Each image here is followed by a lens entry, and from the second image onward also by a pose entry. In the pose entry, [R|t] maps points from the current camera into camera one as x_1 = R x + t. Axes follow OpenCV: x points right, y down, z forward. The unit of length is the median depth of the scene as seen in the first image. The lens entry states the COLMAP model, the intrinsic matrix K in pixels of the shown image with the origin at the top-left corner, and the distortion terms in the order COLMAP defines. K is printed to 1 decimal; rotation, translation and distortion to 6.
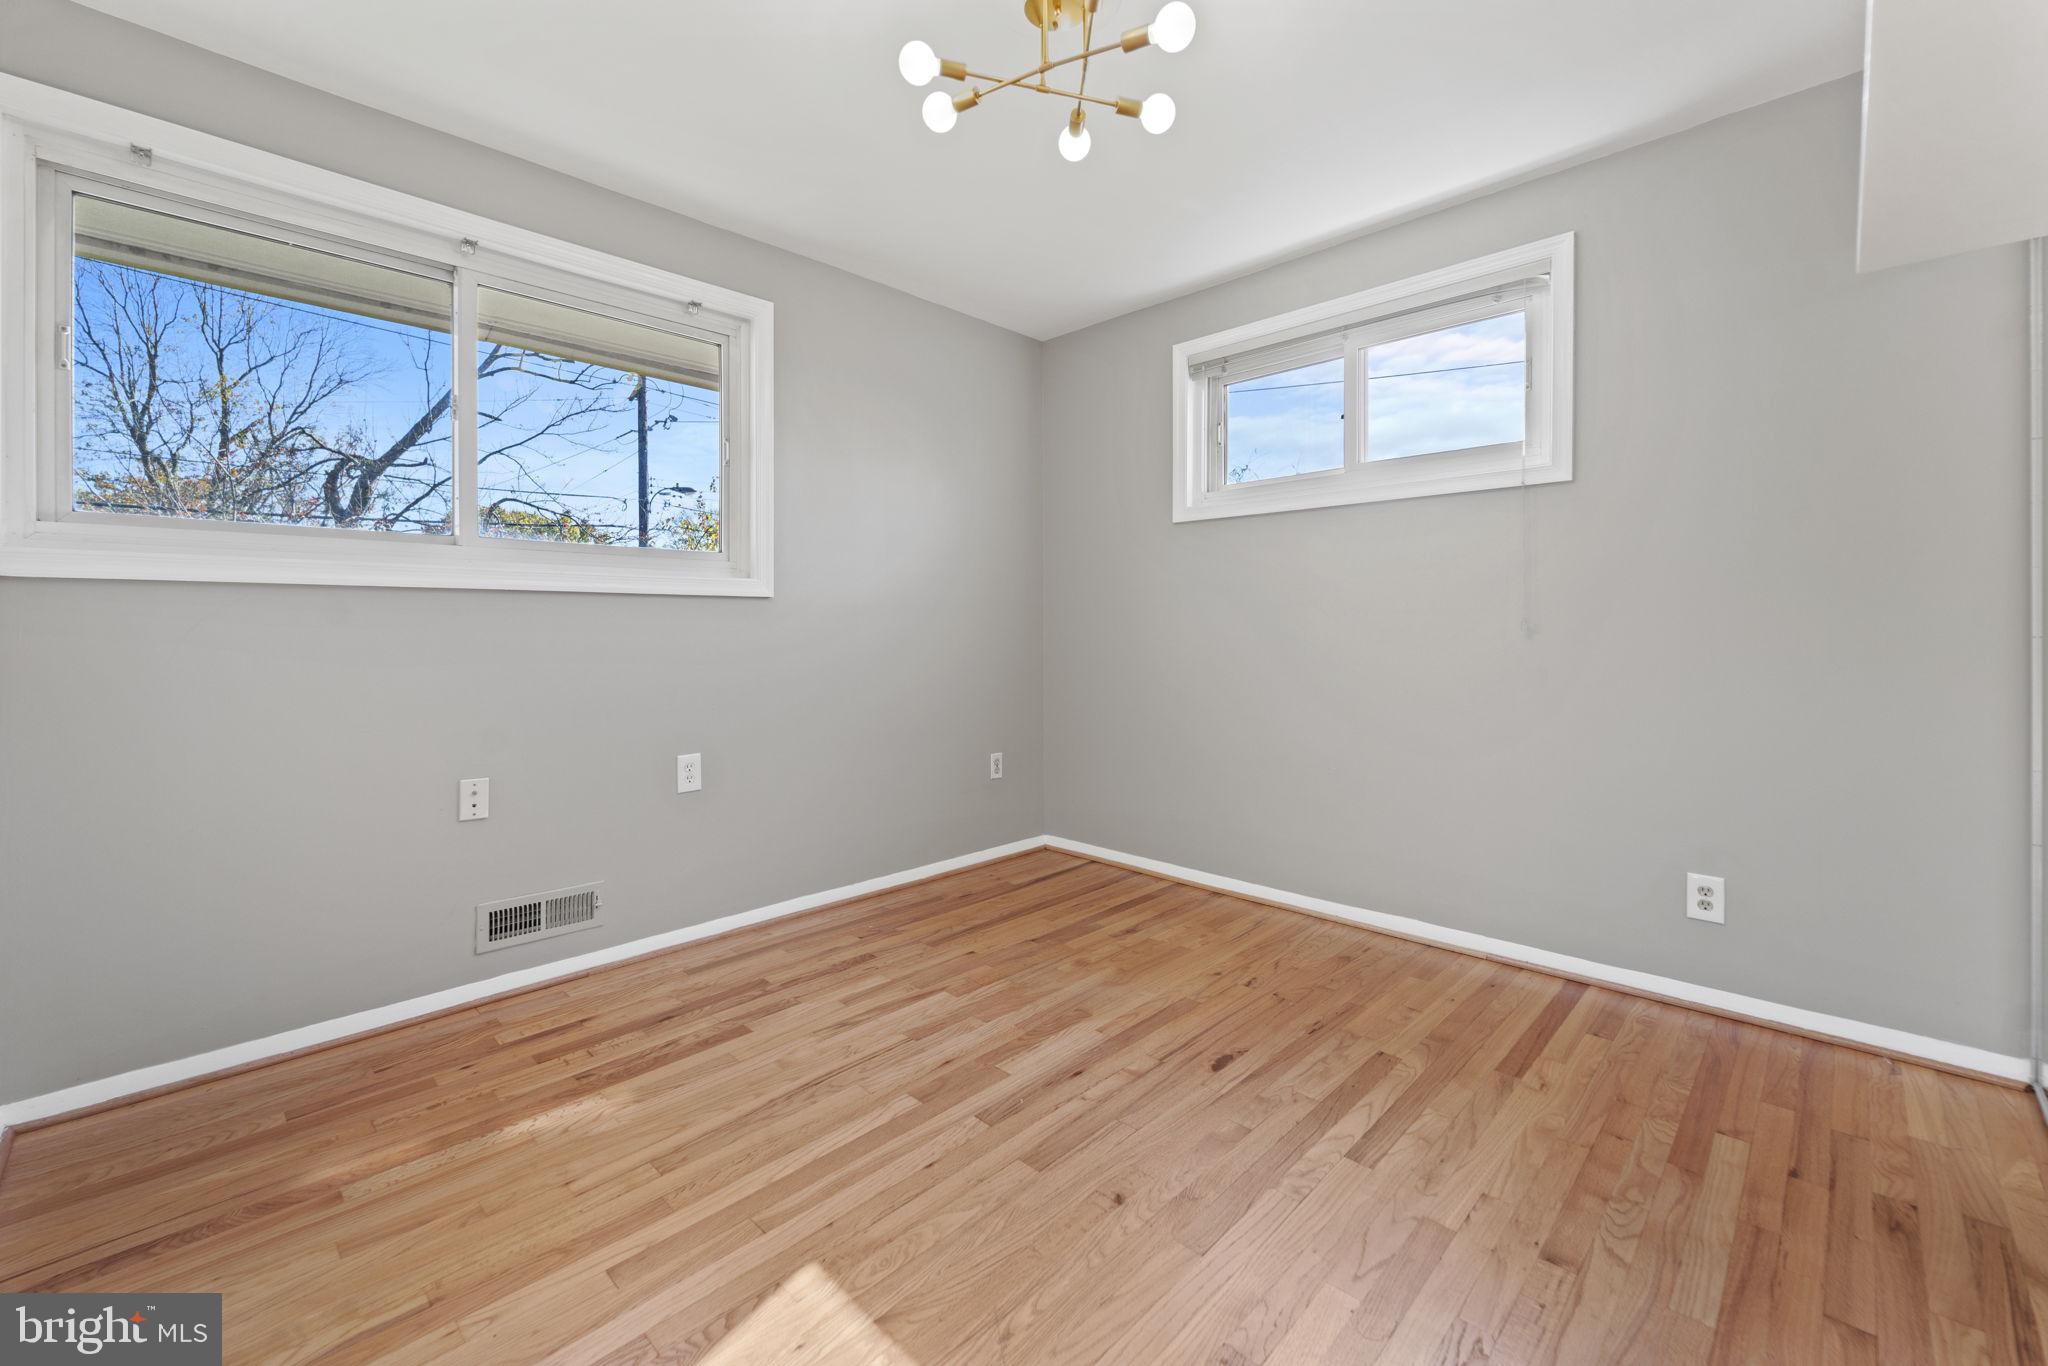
lens RADIAL K [[837.4, 0, 1029.0], [0, 837.4, 639.3], [0, 0, 1]] dist [0.001735, -0.000464]
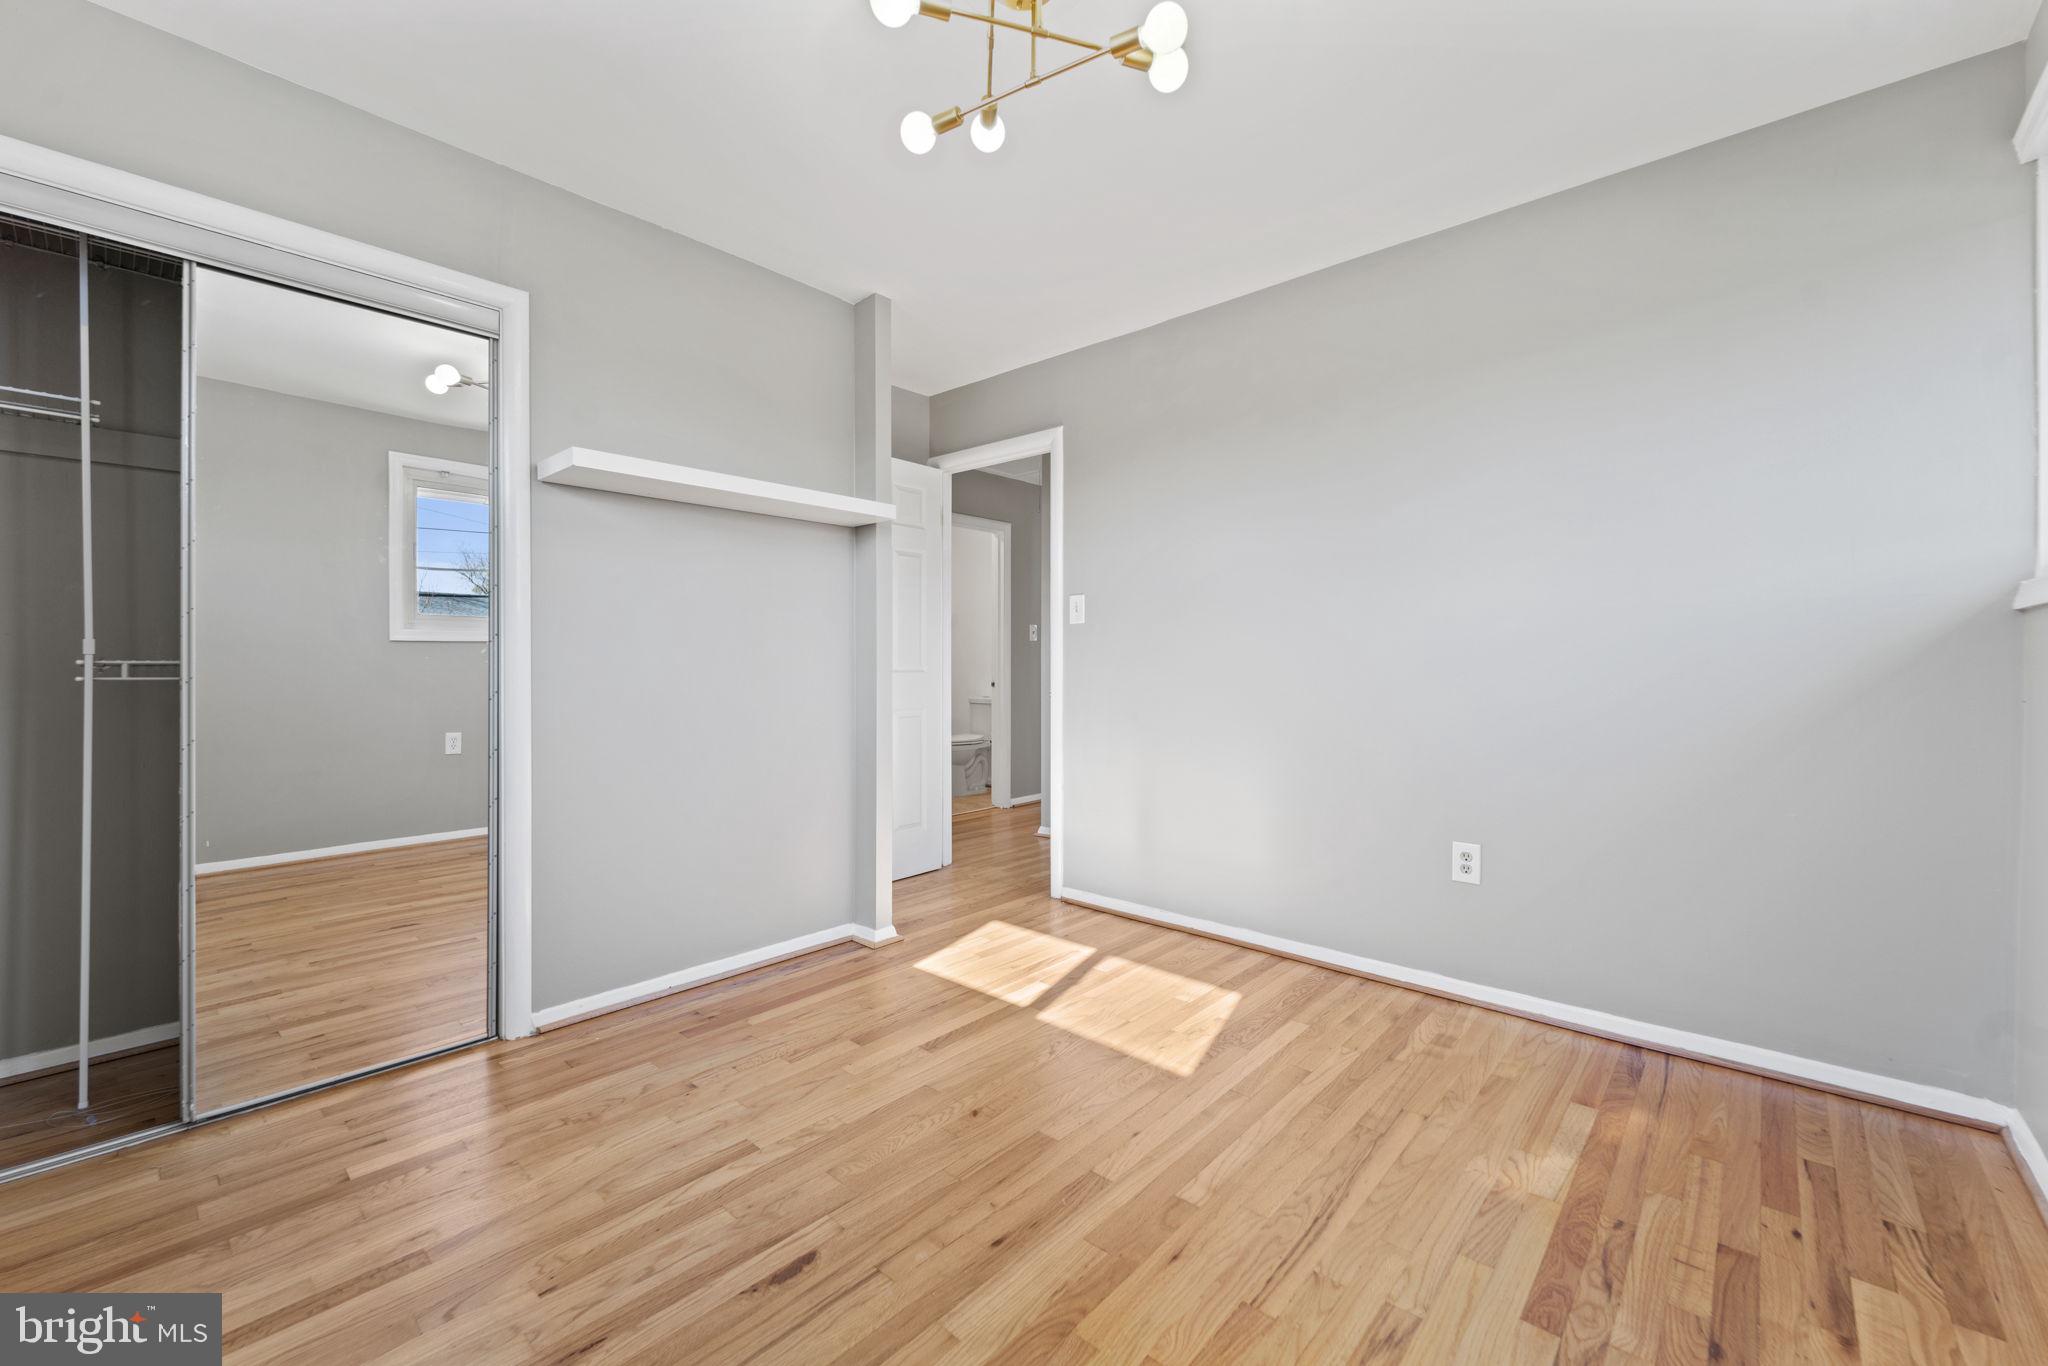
lens RADIAL K [[837.4, 0, 1026.3], [0, 837.4, 668.7], [0, 0, 1]] dist [0.001735, -0.000464]
pose [[-0.999299, 0.001904, -0.037392, 0.063441], [0.001250, 0.999846, 0.017507, -0.020754], [0.037419, 0.017448, -0.999147, 1.887430]]
